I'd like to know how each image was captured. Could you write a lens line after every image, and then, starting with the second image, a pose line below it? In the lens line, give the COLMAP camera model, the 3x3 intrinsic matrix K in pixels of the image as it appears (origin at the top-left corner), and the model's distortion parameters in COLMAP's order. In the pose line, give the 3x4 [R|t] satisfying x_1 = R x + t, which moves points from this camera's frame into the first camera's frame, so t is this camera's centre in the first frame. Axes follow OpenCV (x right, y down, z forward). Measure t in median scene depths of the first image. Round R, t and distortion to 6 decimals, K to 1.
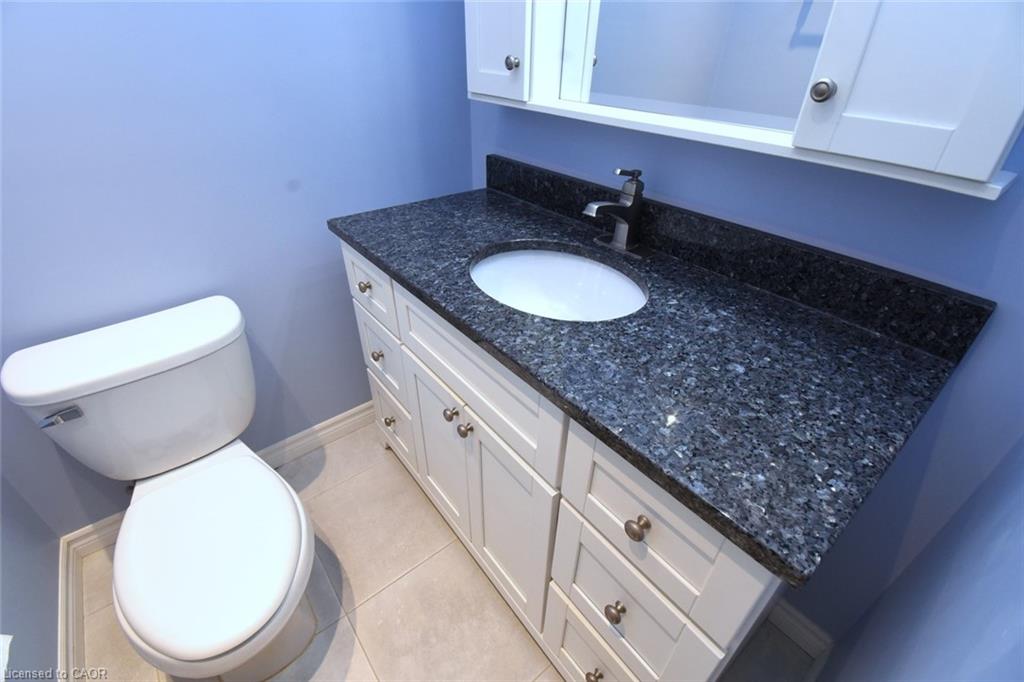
lens RADIAL K [[450.0, 0, 501.0], [0, 450.0, 339.4], [0, 0, 1]] dist [0.015790, -0.022000]
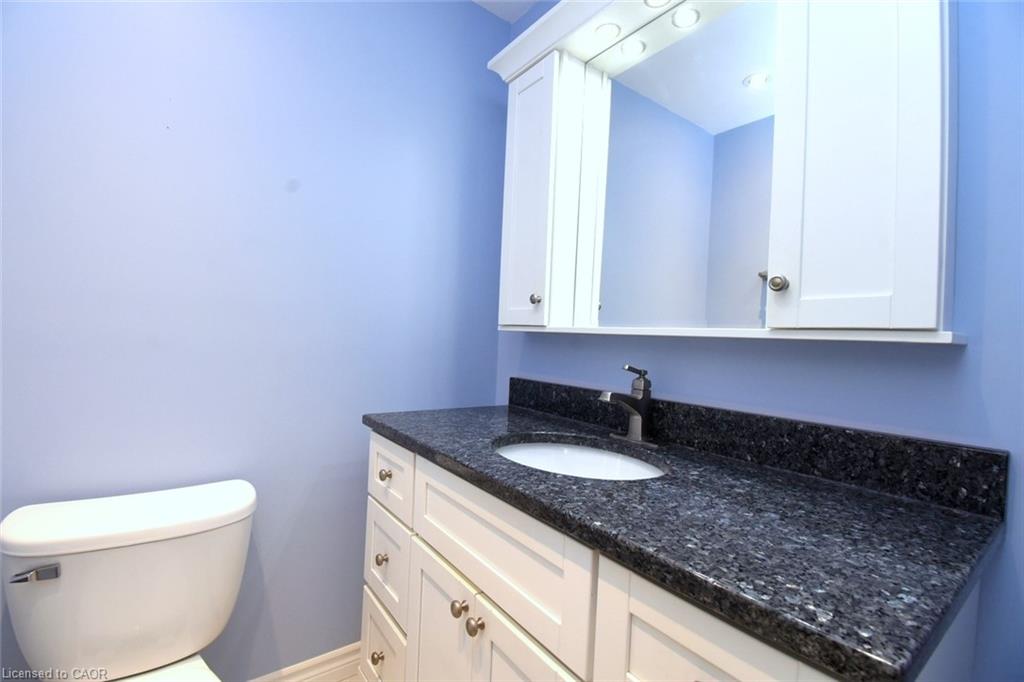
lens RADIAL K [[450.0, 0, 501.0], [0, 450.0, 339.4], [0, 0, 1]] dist [0.015790, -0.022000]
pose [[0.998346, 0.039849, -0.041449, -0.020751], [-0.056146, 0.831001, -0.553430, 0.271431], [0.012390, 0.554842, 0.831863, -0.008245]]
